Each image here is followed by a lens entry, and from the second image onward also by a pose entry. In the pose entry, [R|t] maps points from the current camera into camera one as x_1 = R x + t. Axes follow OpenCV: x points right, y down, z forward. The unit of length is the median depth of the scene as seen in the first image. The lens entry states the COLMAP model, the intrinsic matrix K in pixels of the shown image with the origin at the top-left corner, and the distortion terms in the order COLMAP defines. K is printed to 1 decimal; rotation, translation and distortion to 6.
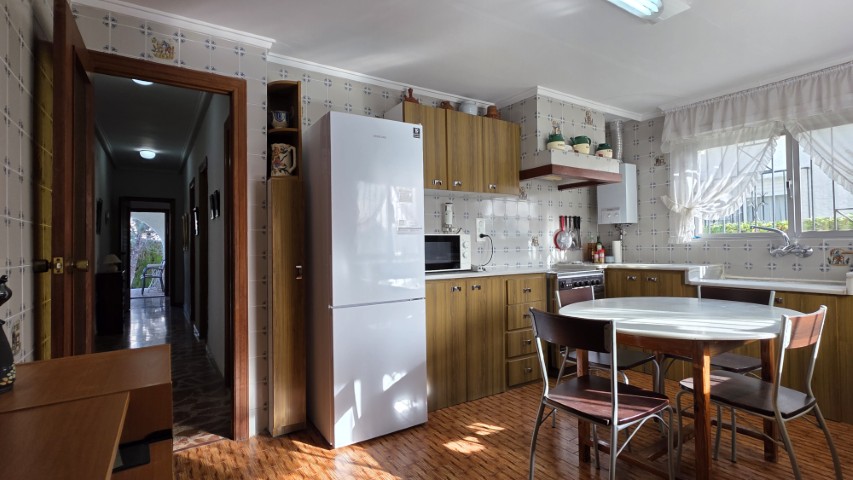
lens RADIAL K [[405.8, 0, 429.4], [0, 405.8, 240.4], [0, 0, 1]] dist [0.002577, 0.000118]
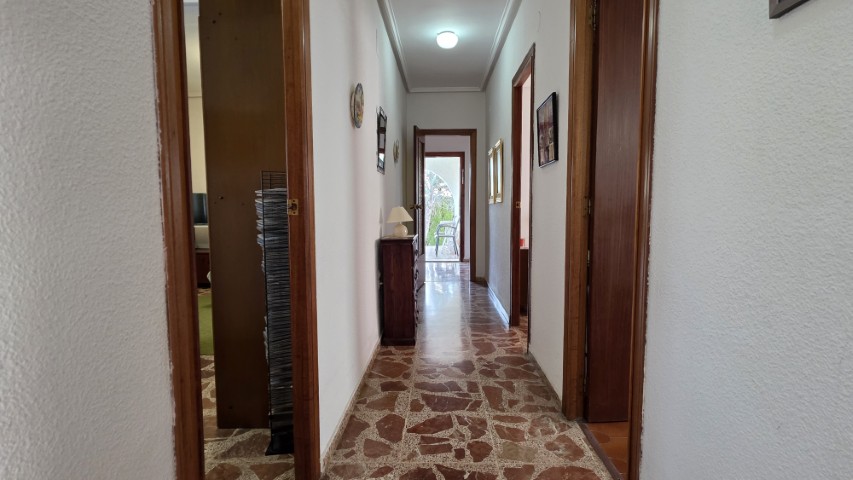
lens RADIAL K [[405.8, 0, 429.4], [0, 405.8, 240.4], [0, 0, 1]] dist [0.002577, 0.000118]
pose [[0.812284, 0.055873, -0.580579, -0.176494], [0.003582, 0.994904, 0.100758, 0.010402], [0.583251, -0.083924, 0.807945, 0.239020]]
